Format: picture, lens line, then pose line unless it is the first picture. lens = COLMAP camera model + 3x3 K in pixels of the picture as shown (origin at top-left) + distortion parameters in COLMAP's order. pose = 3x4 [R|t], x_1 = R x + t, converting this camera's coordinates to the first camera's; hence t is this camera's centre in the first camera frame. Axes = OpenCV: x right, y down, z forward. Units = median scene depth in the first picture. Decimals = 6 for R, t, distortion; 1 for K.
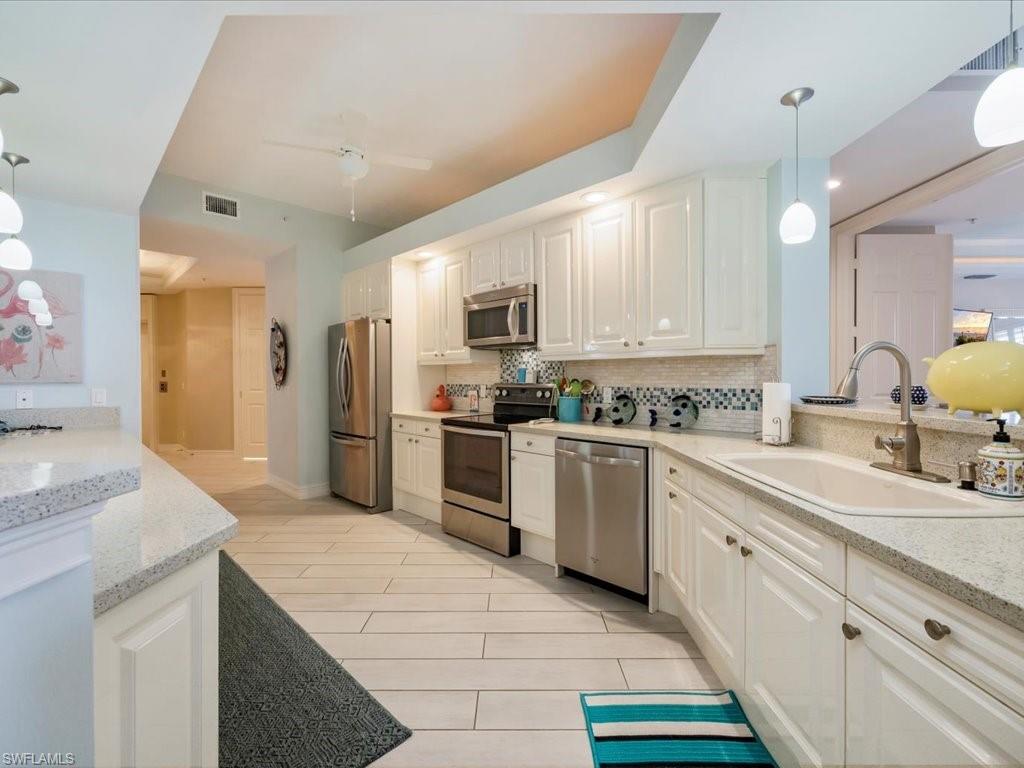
lens RADIAL K [[458.5, 0, 512.0], [0, 458.5, 384.0], [0, 0, 1]] dist [-0.000378, -0.000677]
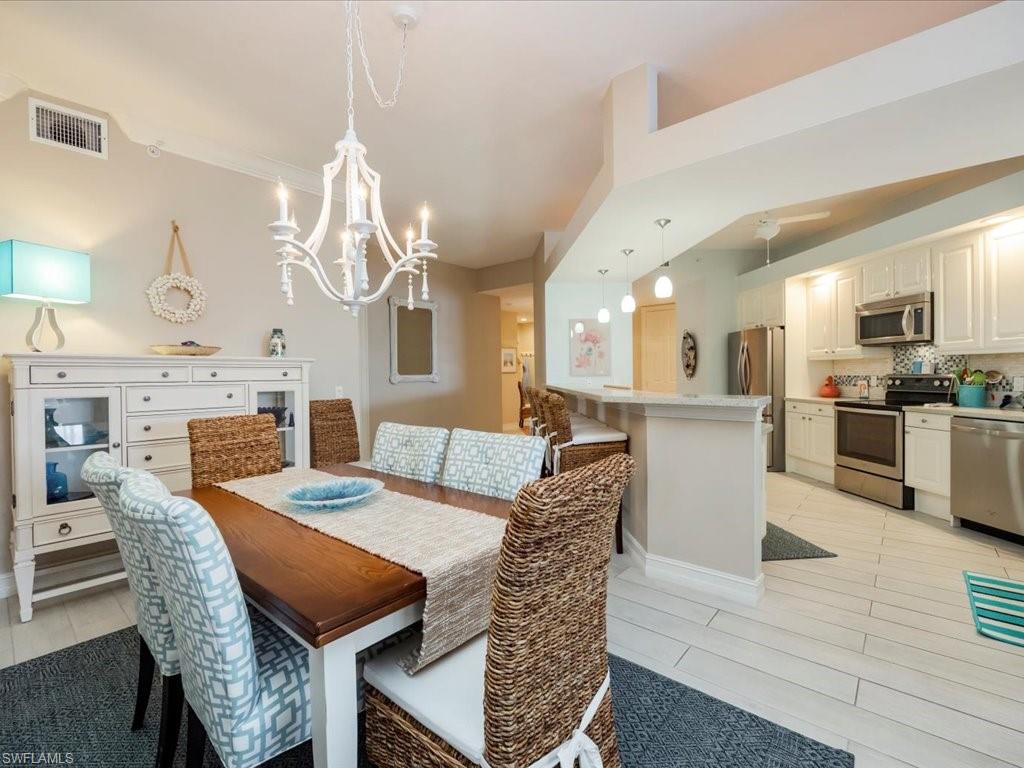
lens RADIAL K [[458.5, 0, 512.0], [0, 458.5, 384.0], [0, 0, 1]] dist [-0.000378, -0.000677]
pose [[0.759807, 0.005622, -0.650124, -0.004555], [0.004446, 0.999894, 0.013843, 0.003203], [0.650133, -0.013409, 0.759702, -0.621403]]
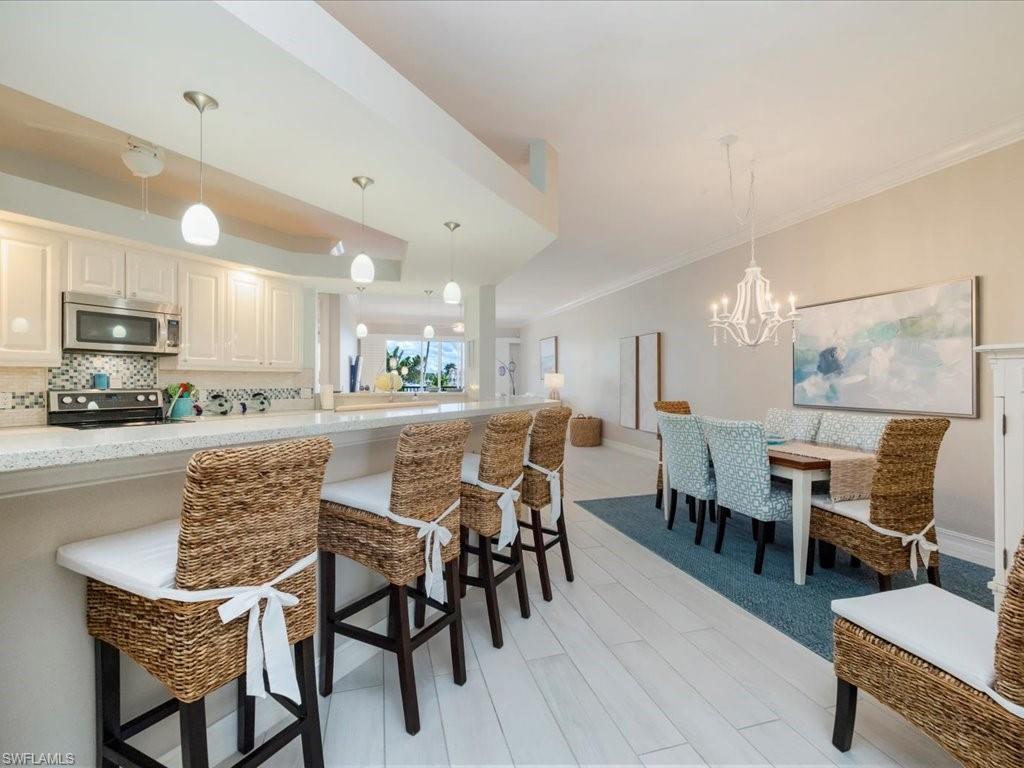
lens RADIAL K [[458.5, 0, 512.0], [0, 458.5, 384.0], [0, 0, 1]] dist [-0.000378, -0.000677]
pose [[-0.288270, -0.005616, 0.957533, -1.318674], [0.011948, 0.999884, 0.009461, -0.012340], [-0.957475, 0.014168, -0.288169, 0.485104]]
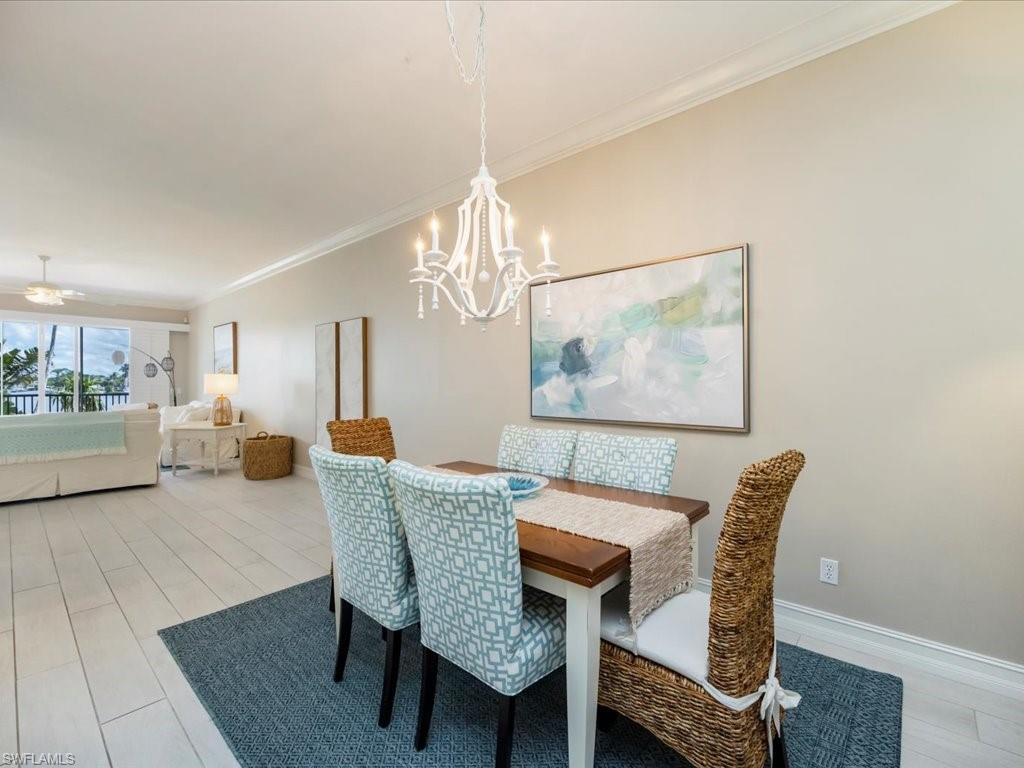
lens RADIAL K [[456.9, 0, 512.0], [0, 456.9, 384.0], [0, 0, 1]] dist [0.002257, 0.000388]
pose [[-0.751090, 0.003073, 0.660193, -0.879624], [0.011265, 0.999903, 0.008163, -0.006886], [-0.660104, 0.013568, -0.751052, 0.064138]]
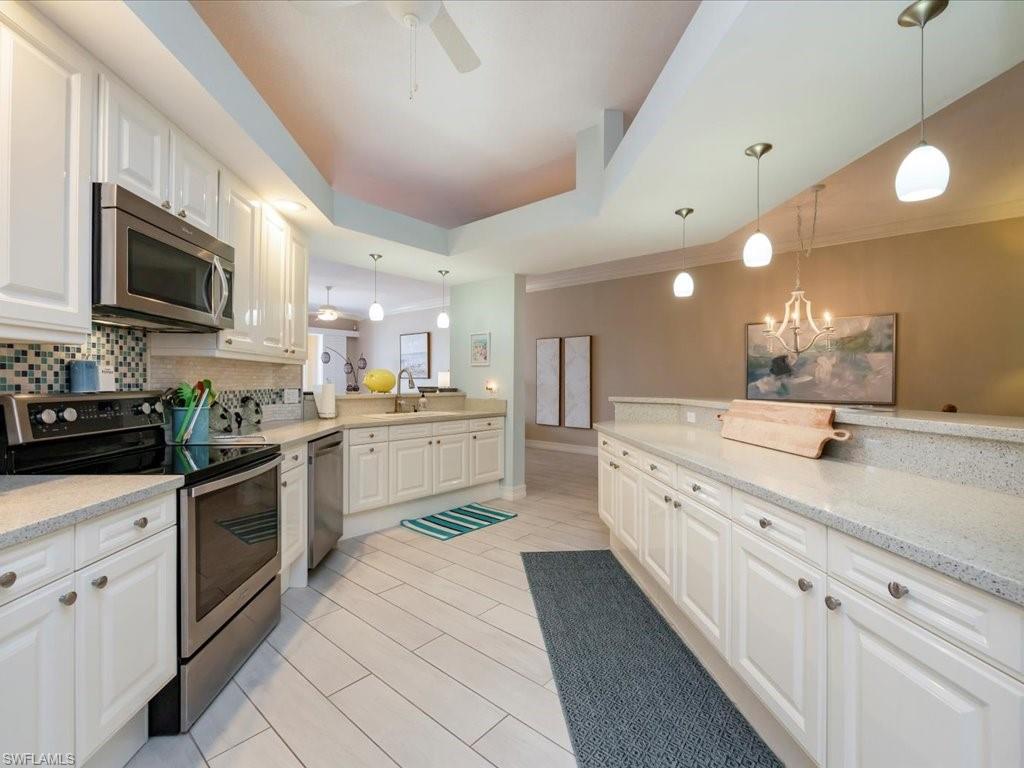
lens RADIAL K [[458.5, 0, 512.0], [0, 458.5, 384.0], [0, 0, 1]] dist [-0.000378, -0.000677]
pose [[-0.758627, -0.006541, 0.651493, -0.711871], [0.004908, 0.999864, 0.015754, -0.017217], [-0.651507, 0.015149, -0.758491, 1.196687]]
